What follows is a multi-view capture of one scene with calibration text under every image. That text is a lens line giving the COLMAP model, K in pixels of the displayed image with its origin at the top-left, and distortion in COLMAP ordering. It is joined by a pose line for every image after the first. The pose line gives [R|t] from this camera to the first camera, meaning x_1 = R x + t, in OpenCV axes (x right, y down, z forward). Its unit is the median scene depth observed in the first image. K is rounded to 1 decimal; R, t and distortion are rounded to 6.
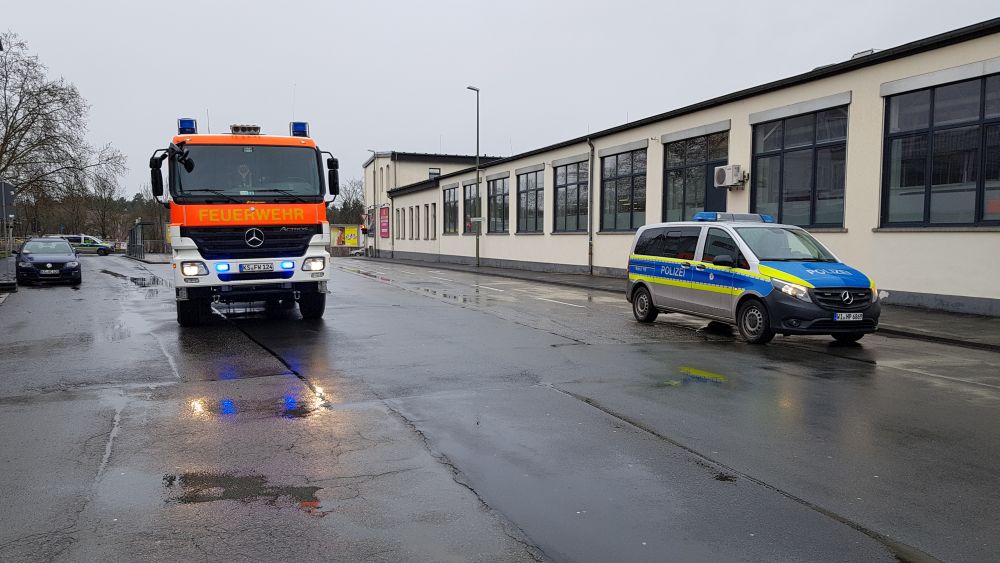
lens RADIAL K [[787.8, 0, 501.3], [0, 787.8, 287.3], [0, 0, 1]] dist [0.091200, -0.105946]
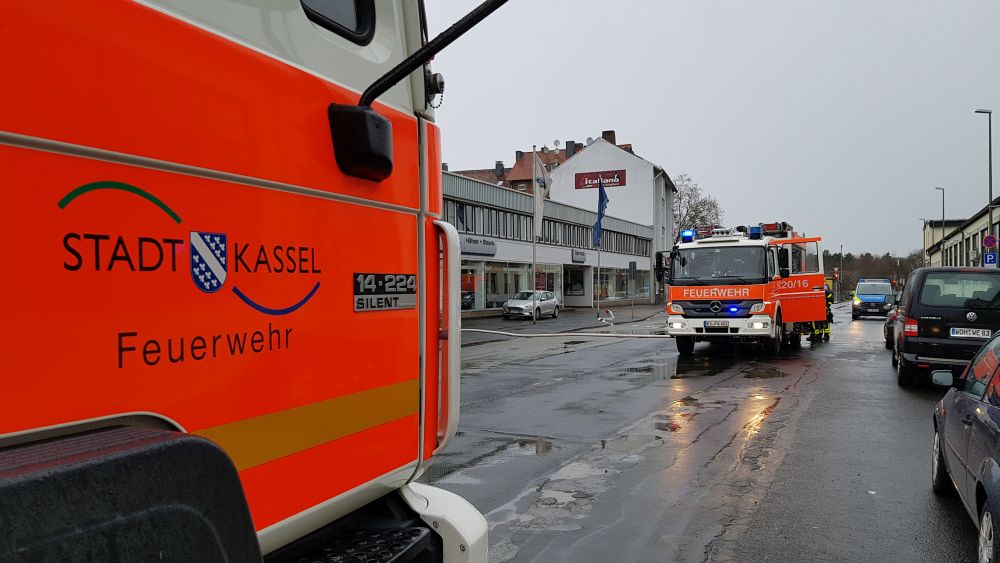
lens RADIAL K [[787.8, 0, 501.3], [0, 787.8, 287.3], [0, 0, 1]] dist [0.091200, -0.105946]
pose [[0.708611, -0.009743, -0.705532, 1.412805], [-0.034427, 0.998236, -0.048362, 0.127556], [0.704759, 0.058560, 0.707025, -2.123209]]
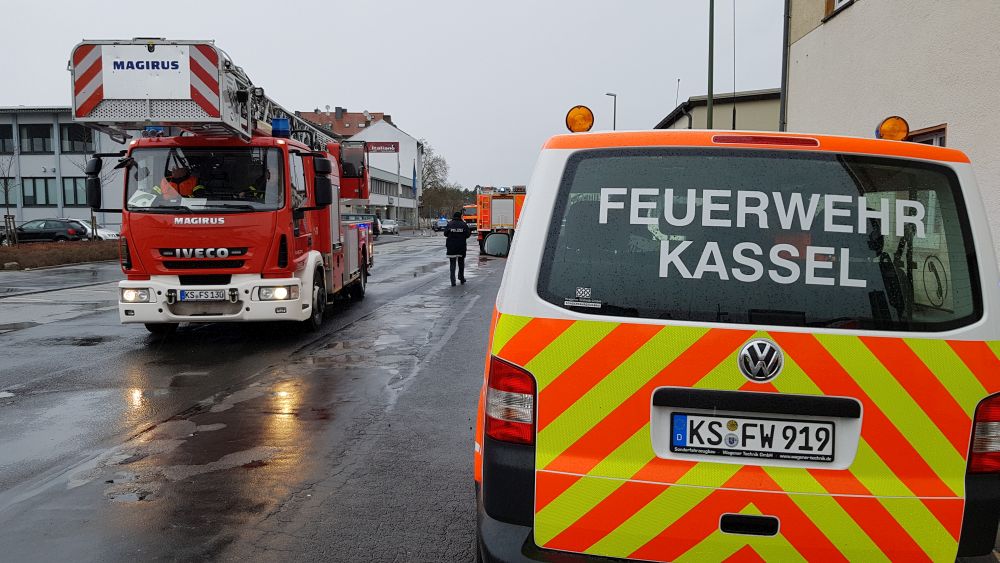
lens RADIAL K [[787.8, 0, 501.3], [0, 787.8, 287.3], [0, 0, 1]] dist [0.091200, -0.105946]
pose [[0.920670, 0.034059, -0.388853, 2.472213], [-0.026291, 0.999335, 0.025283, 0.321261], [0.389455, -0.013054, 0.920953, -4.955138]]
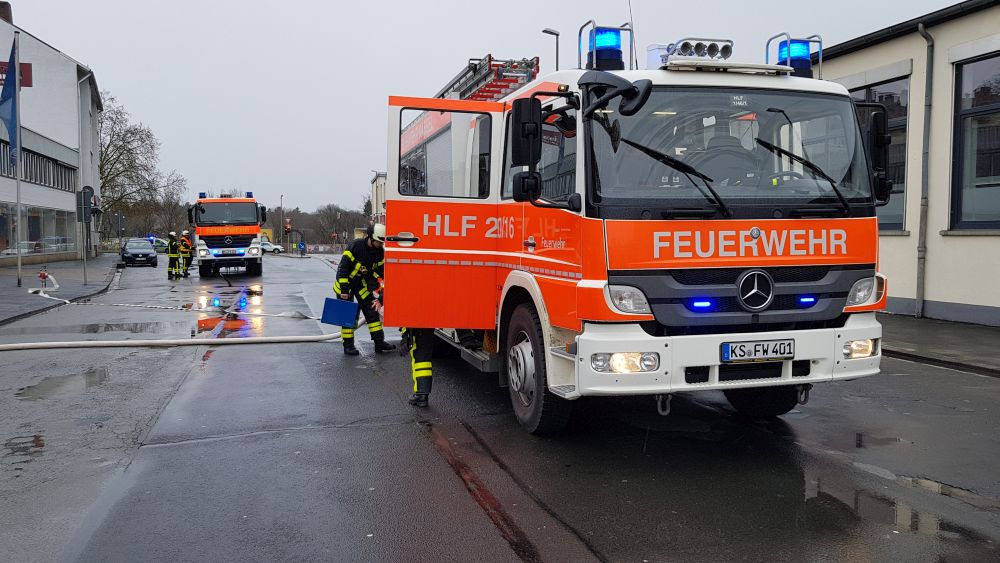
lens RADIAL K [[787.8, 0, 501.3], [0, 787.8, 287.3], [0, 0, 1]] dist [0.091200, -0.105946]
pose [[0.997723, 0.004460, -0.067303, 0.683255], [-0.004668, 0.999985, -0.002935, 0.085960], [0.067289, 0.003242, 0.997728, -1.373311]]
